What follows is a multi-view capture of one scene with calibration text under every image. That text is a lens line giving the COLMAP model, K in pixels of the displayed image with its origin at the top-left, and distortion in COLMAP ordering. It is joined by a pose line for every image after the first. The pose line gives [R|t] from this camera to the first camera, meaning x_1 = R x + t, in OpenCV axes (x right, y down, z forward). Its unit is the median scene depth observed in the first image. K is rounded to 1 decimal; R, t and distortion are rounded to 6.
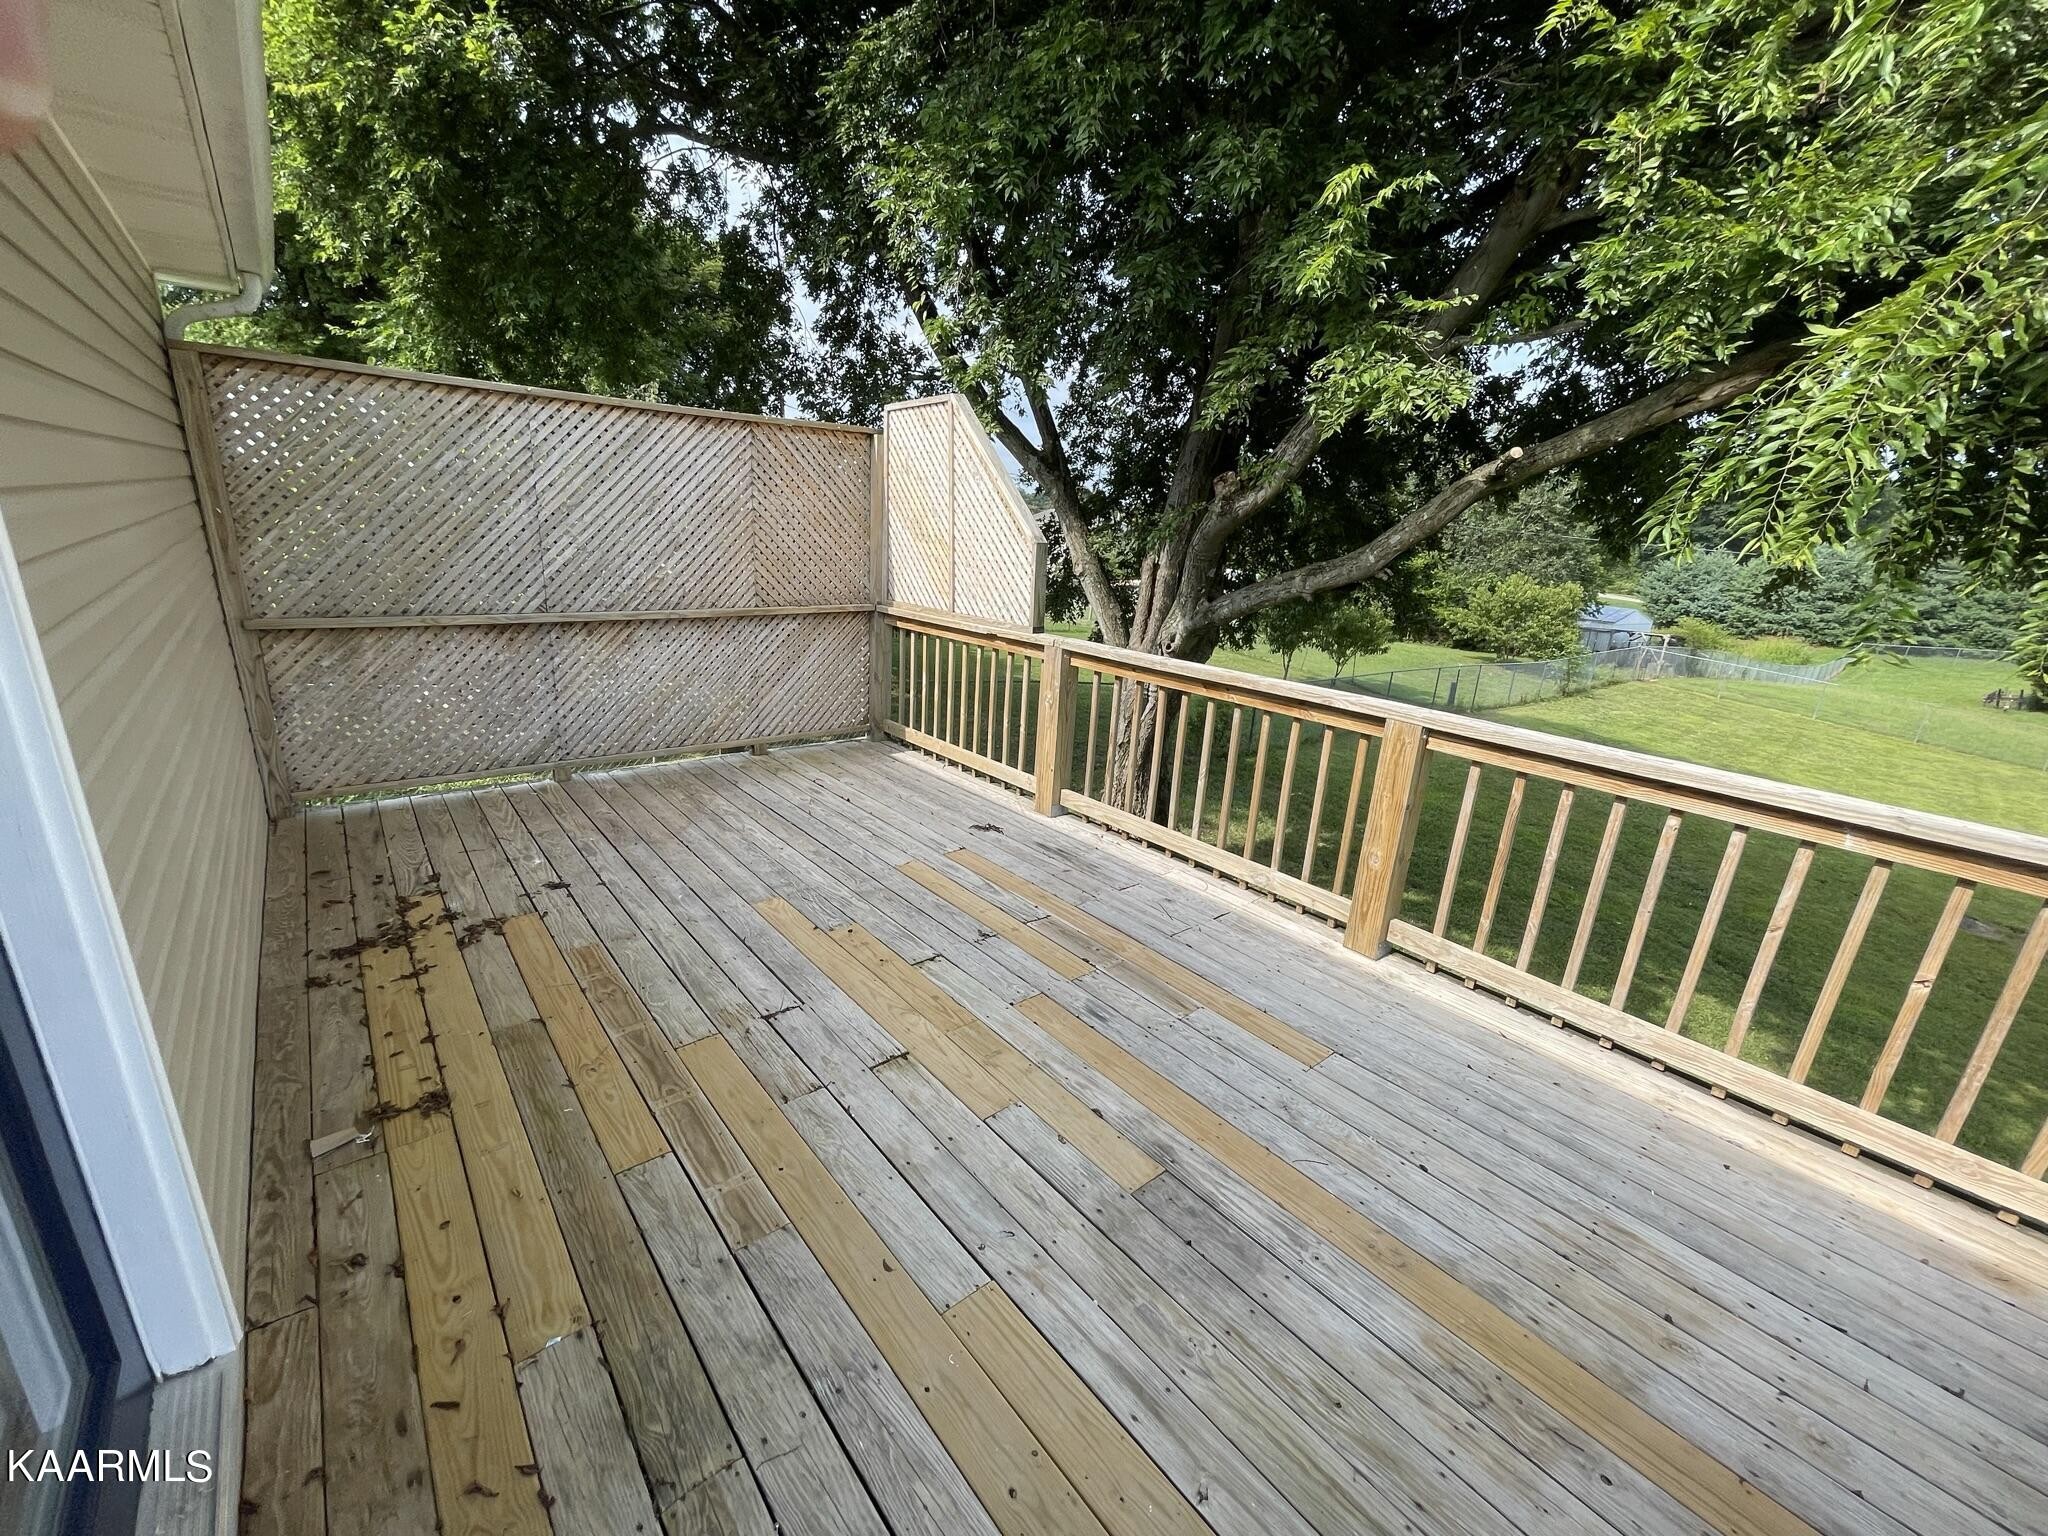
lens RADIAL K [[817.3, 0, 1018.8], [0, 817.3, 770.1], [0, 0, 1]] dist [-0.003086, 0.002811]
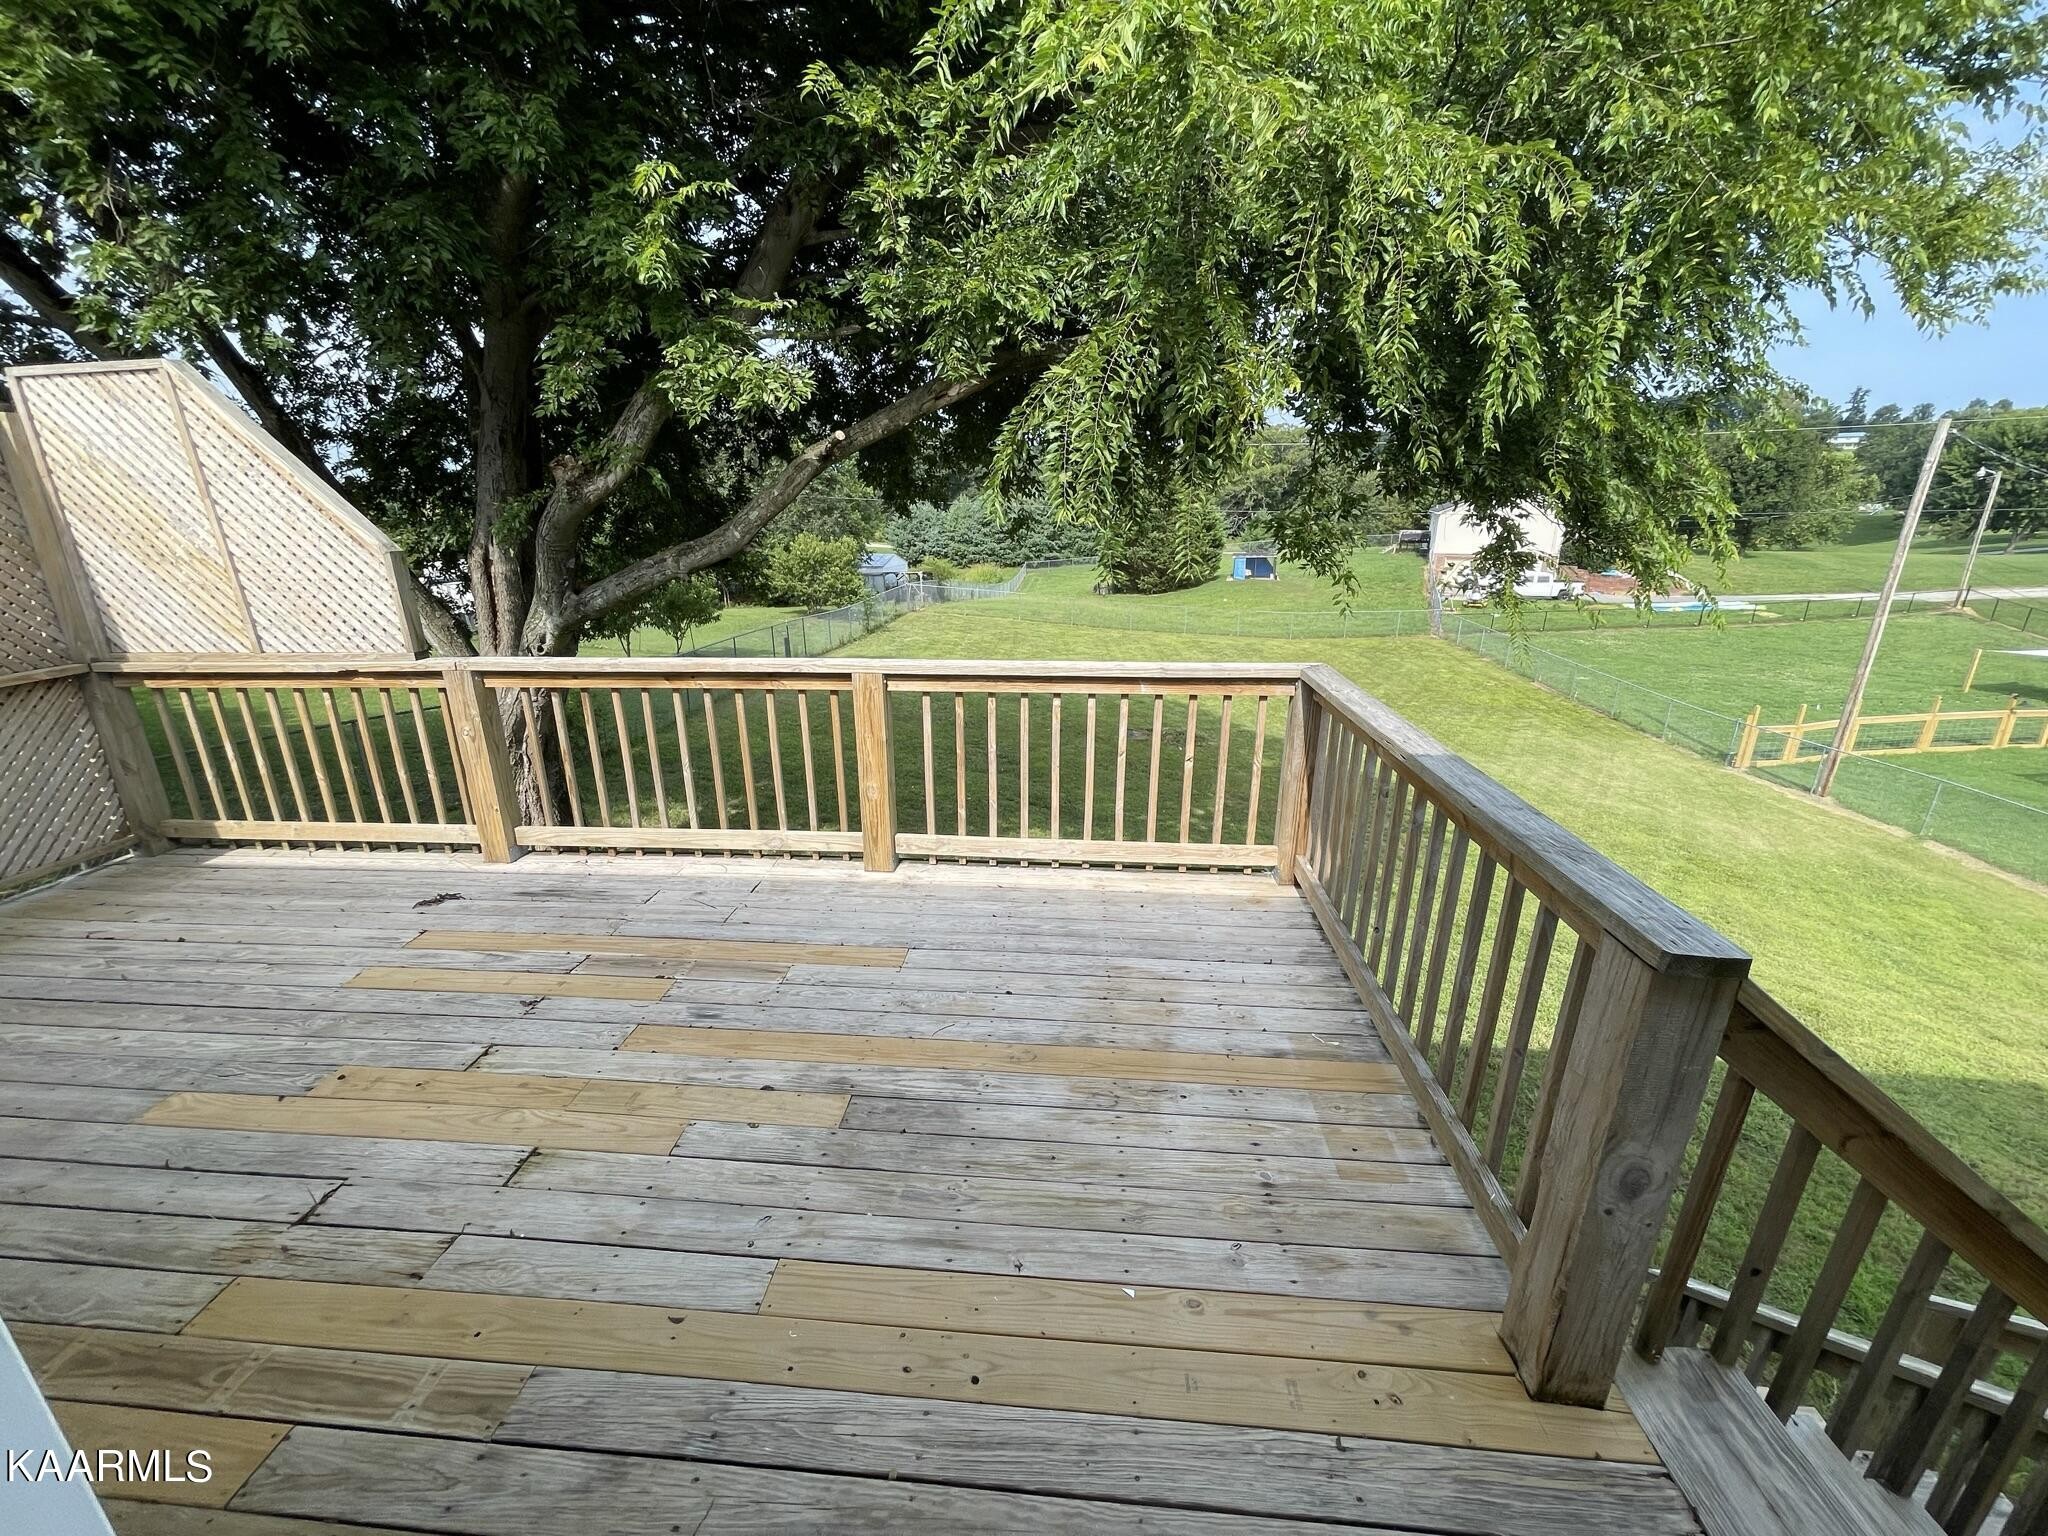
lens RADIAL K [[819.6, 0, 1007.6], [0, 819.6, 765.7], [0, 0, 1]] dist [0.000430, 0.000245]
pose [[0.705497, -0.268950, 0.655698, -0.130467], [0.251281, 0.960015, 0.123406, -0.015728], [-0.662670, 0.077702, 0.744870, -0.011012]]
